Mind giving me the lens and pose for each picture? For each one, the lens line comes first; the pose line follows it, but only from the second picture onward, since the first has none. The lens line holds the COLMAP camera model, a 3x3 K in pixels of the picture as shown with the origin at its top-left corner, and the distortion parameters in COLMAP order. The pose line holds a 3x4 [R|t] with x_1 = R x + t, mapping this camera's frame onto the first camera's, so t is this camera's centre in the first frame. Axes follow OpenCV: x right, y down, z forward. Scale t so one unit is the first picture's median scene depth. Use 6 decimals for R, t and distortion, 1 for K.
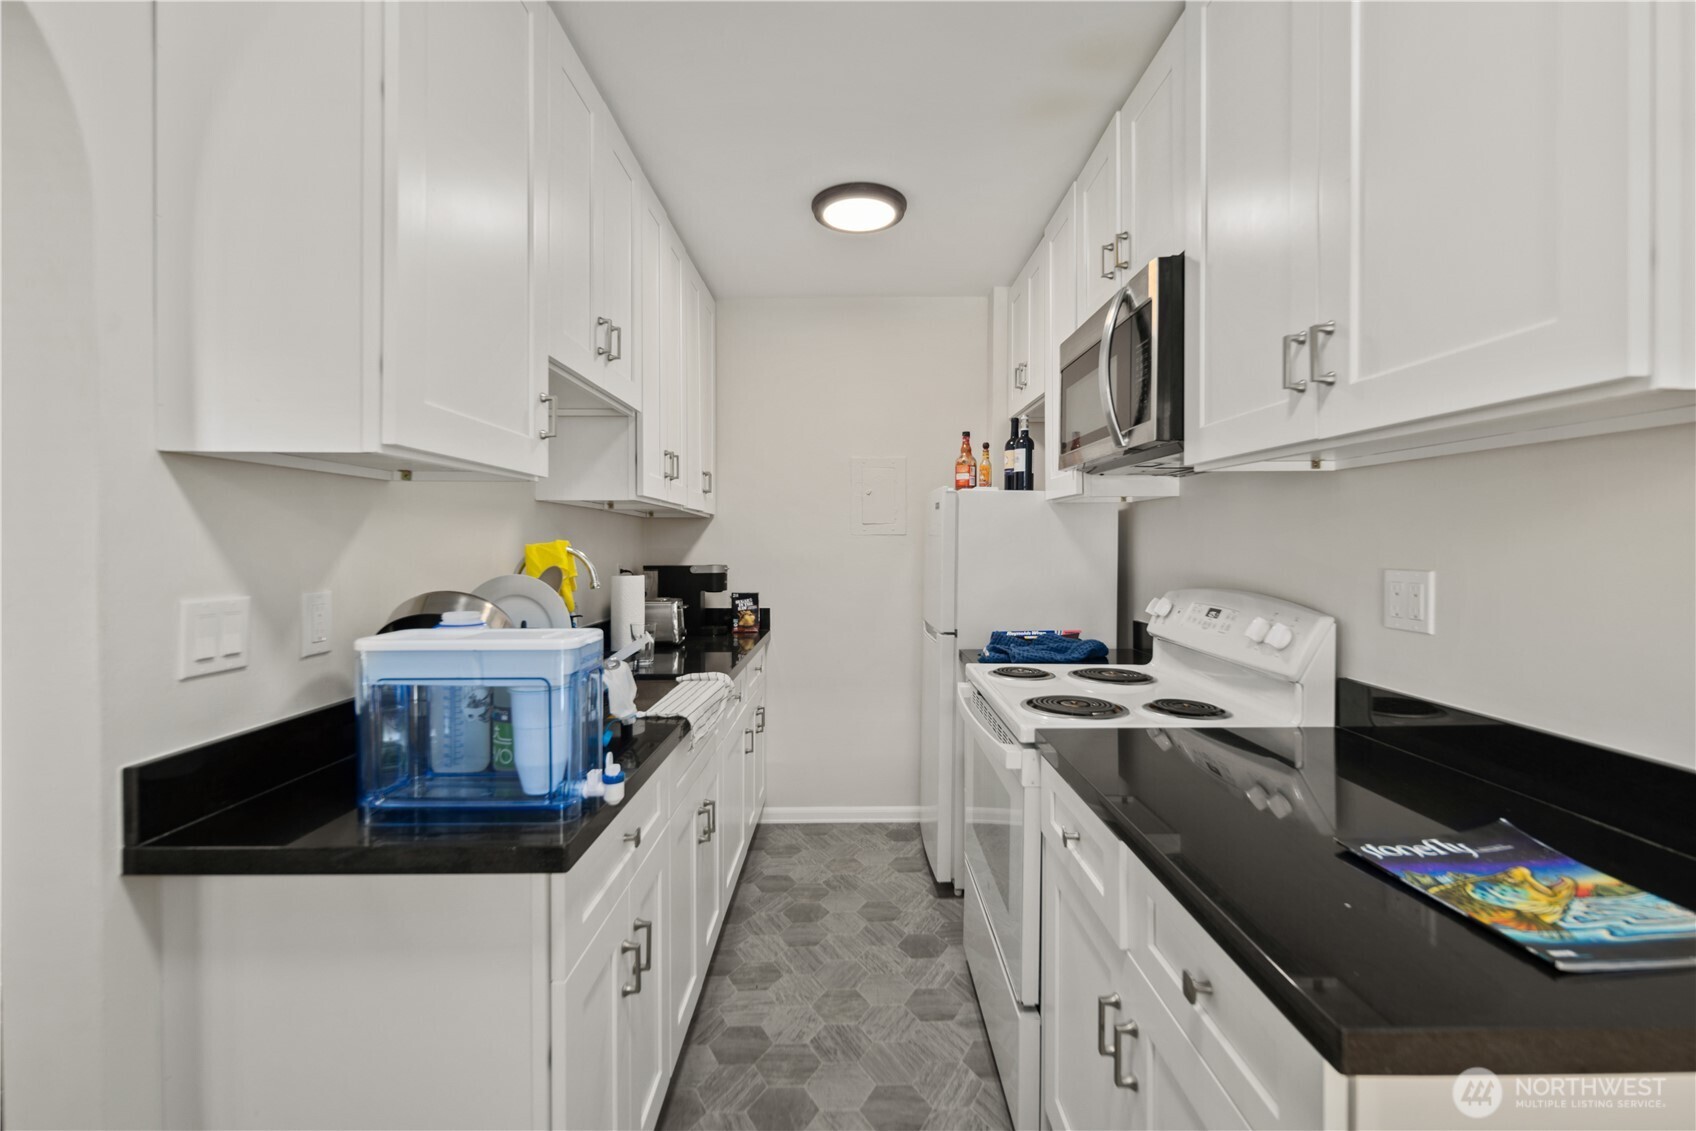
lens RADIAL K [[736.4, 0, 854.5], [0, 736.4, 551.0], [0, 0, 1]] dist [0.003983, -0.000570]
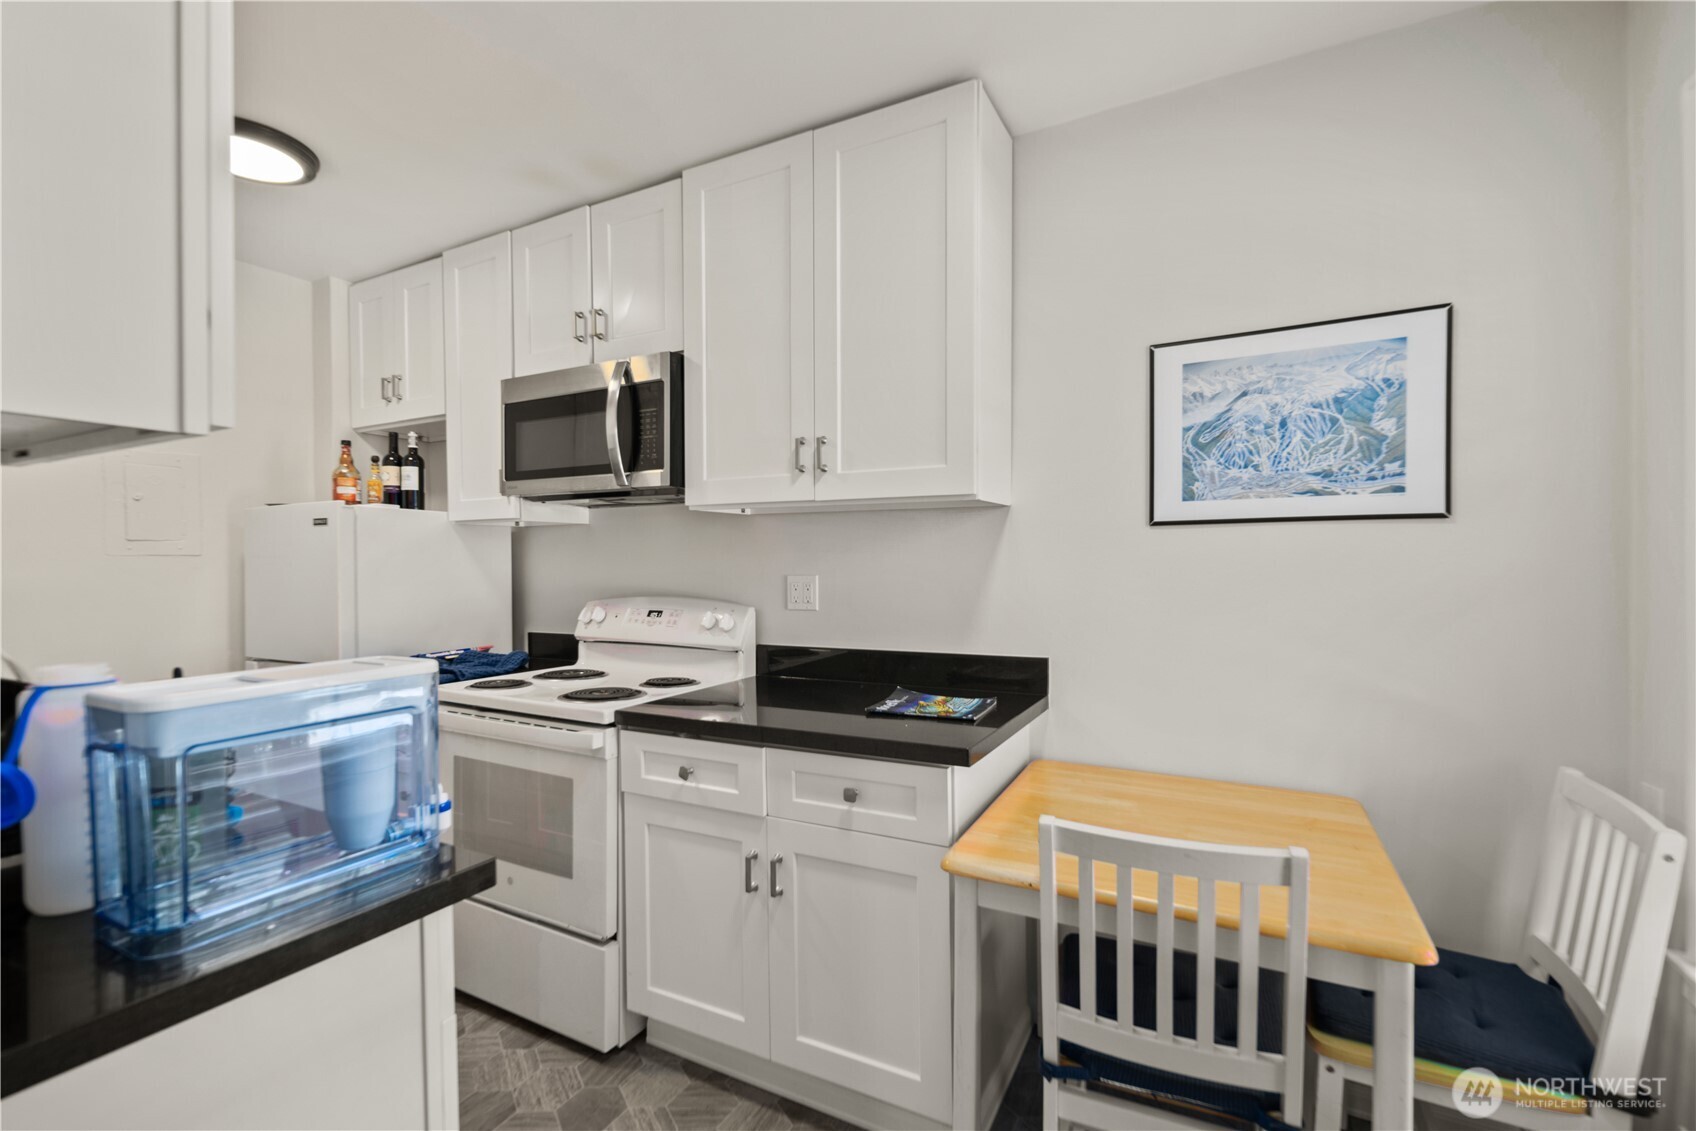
lens RADIAL K [[745.5, 0, 849.4], [0, 745.5, 581.2], [0, 0, 1]] dist [-0.000617, -0.000173]
pose [[0.470537, -0.026197, 0.881991, -0.598536], [0.019208, 0.999626, 0.019444, 0.006100], [-0.882171, 0.007792, 0.470864, 0.053724]]
